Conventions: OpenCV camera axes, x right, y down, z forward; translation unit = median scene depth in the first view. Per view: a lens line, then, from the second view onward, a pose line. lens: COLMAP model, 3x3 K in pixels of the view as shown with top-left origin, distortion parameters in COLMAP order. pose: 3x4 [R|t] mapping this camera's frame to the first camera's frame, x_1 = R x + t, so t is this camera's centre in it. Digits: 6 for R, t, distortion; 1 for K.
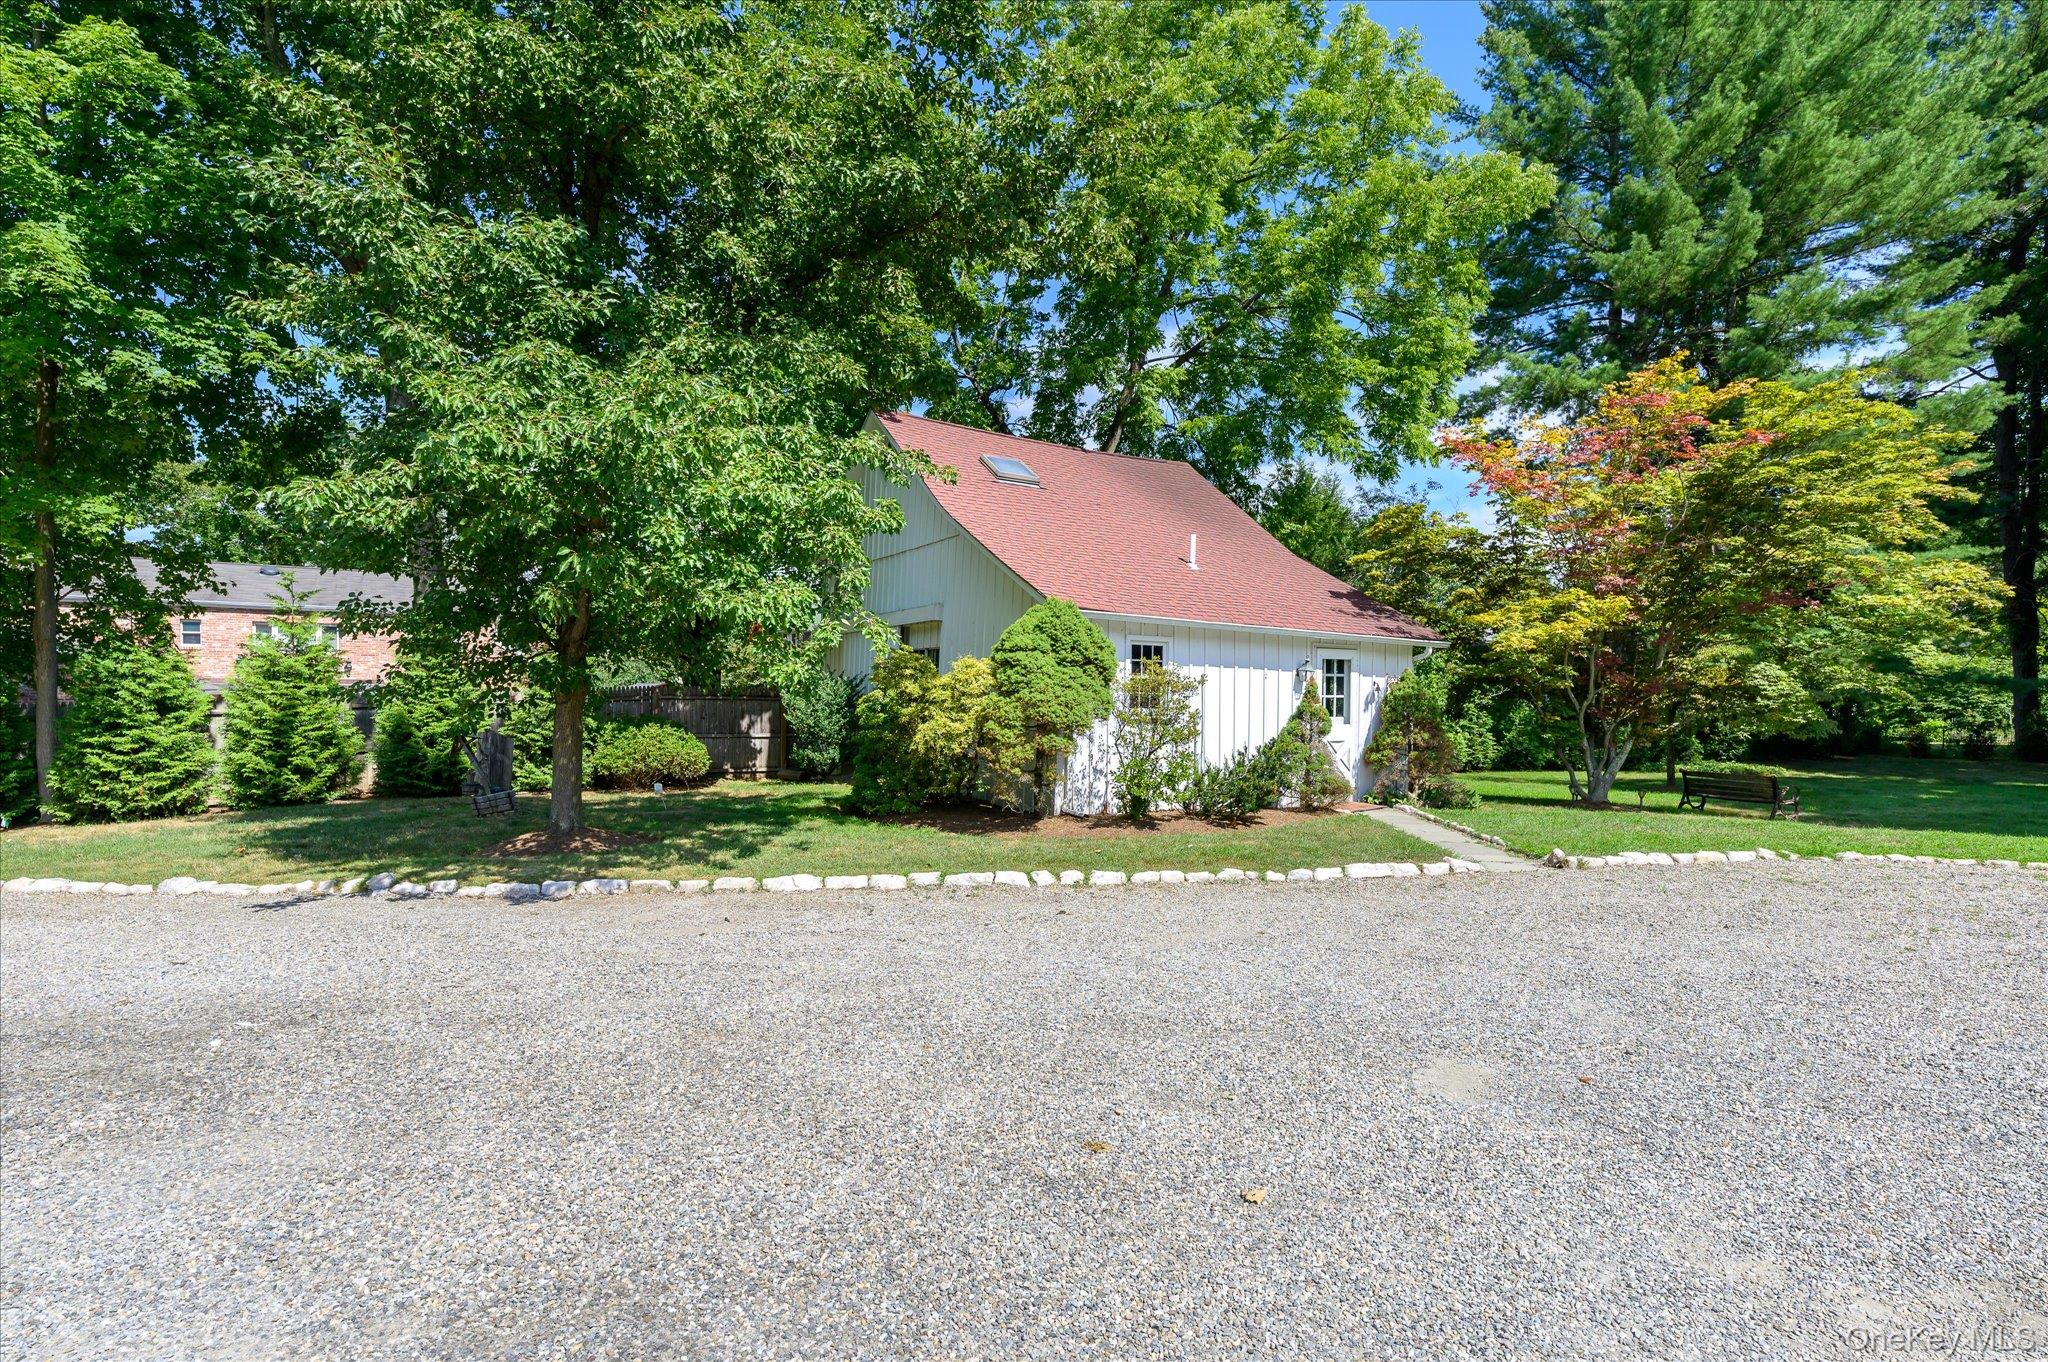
lens RADIAL K [[1128.1, 0, 1024.0], [0, 1128.1, 681.0], [0, 0, 1]] dist [-0.001762, -0.000058]
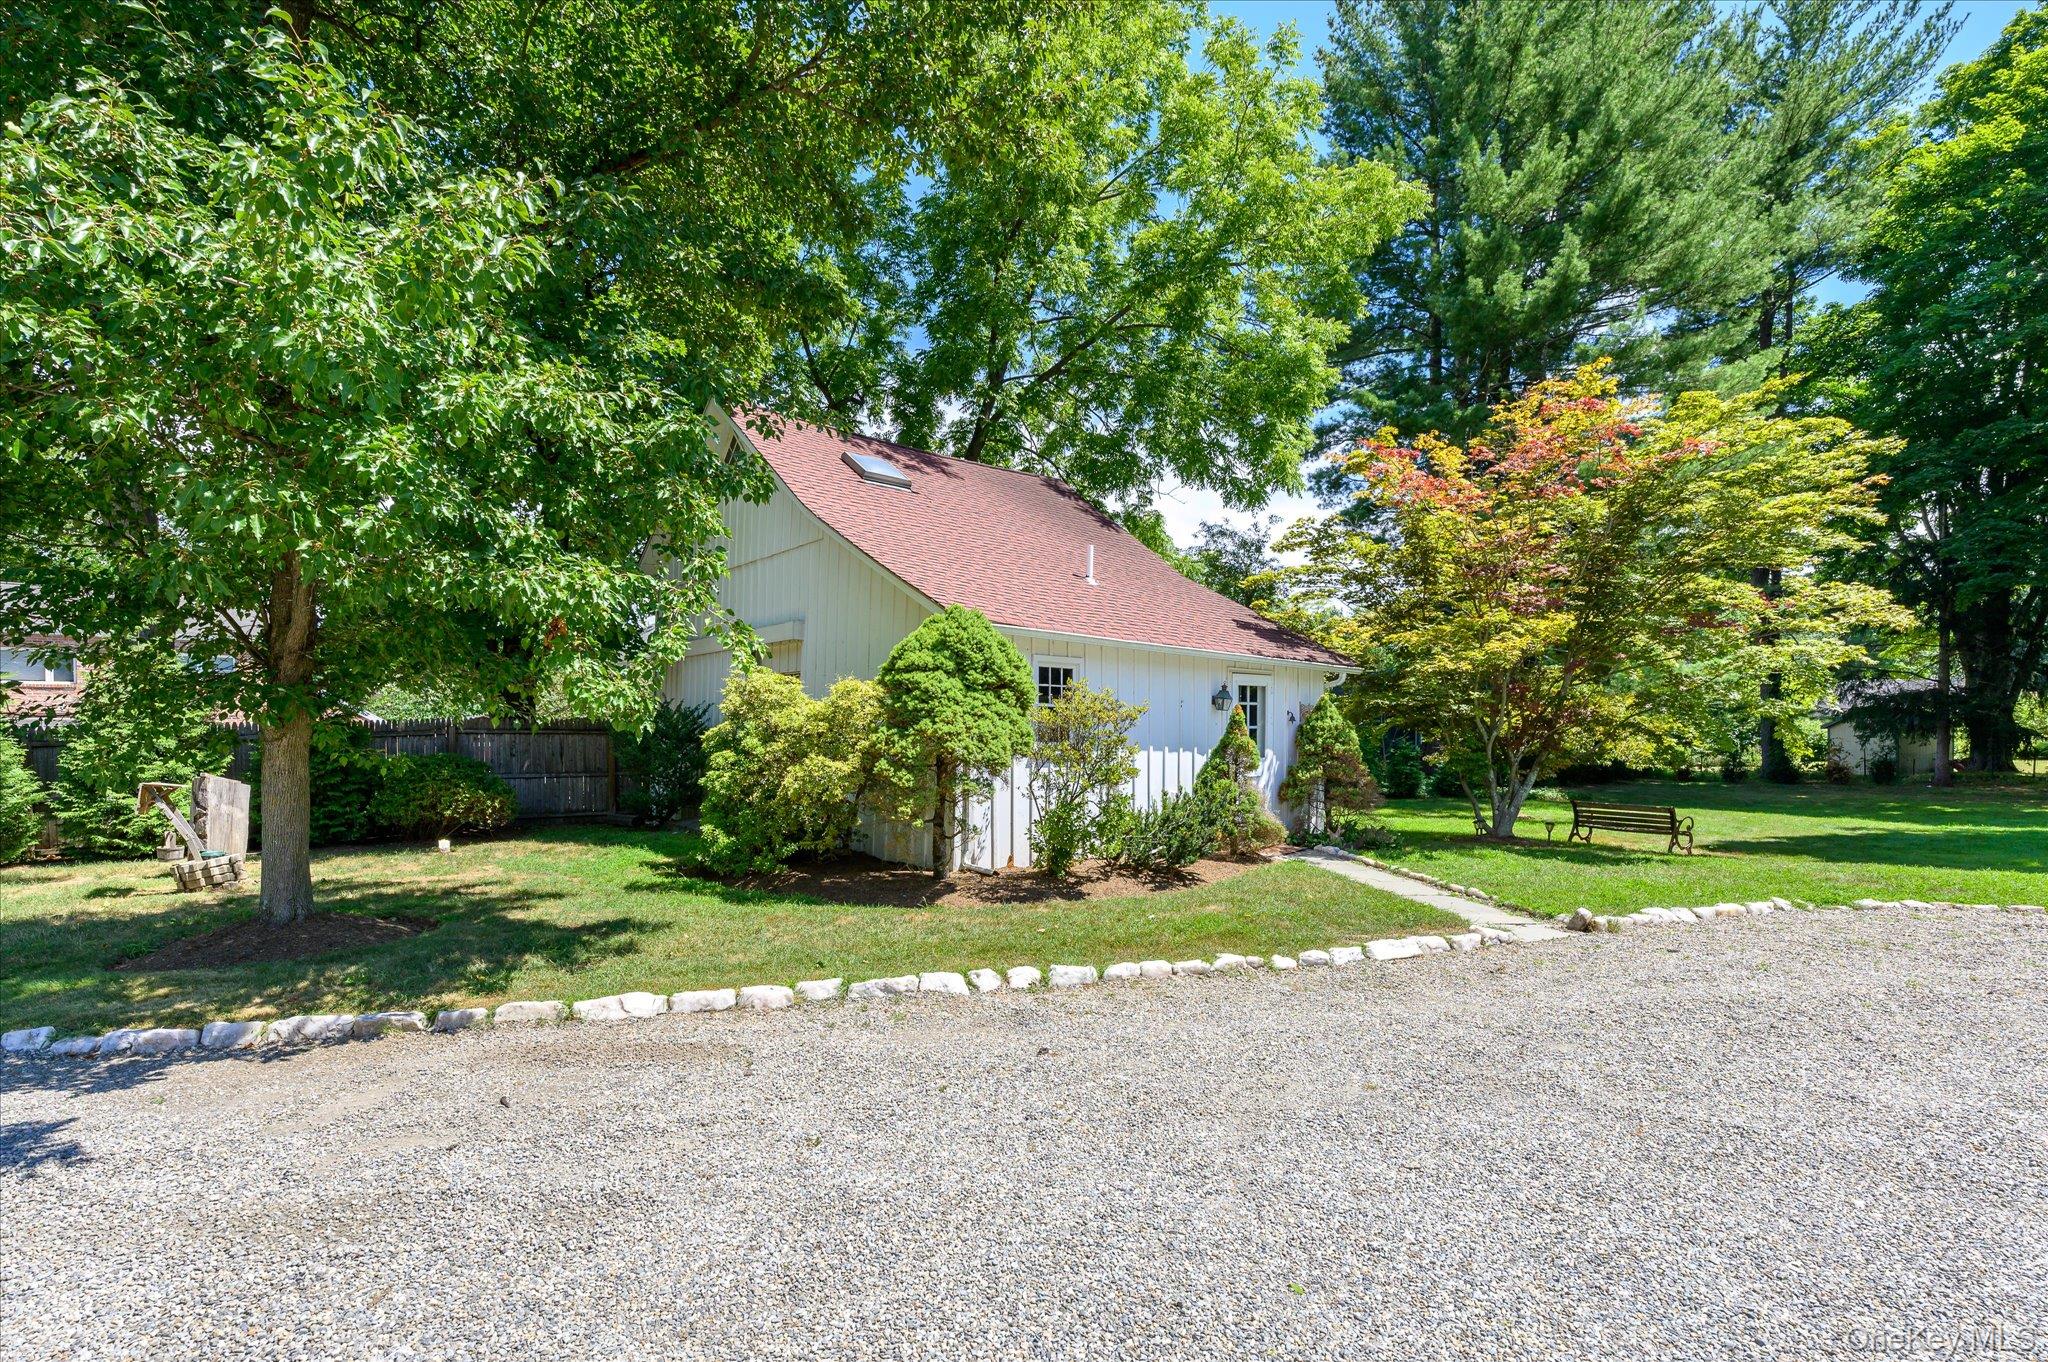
lens RADIAL K [[1021.0, 0, 1003.8], [0, 1021.0, 748.3], [0, 0, 1]] dist [0.003794, 0.000616]
pose [[0.987520, -0.008096, 0.157288, -0.056511], [0.003440, 0.999548, 0.029854, 0.006292], [-0.157459, -0.028941, 0.987101, 0.279784]]
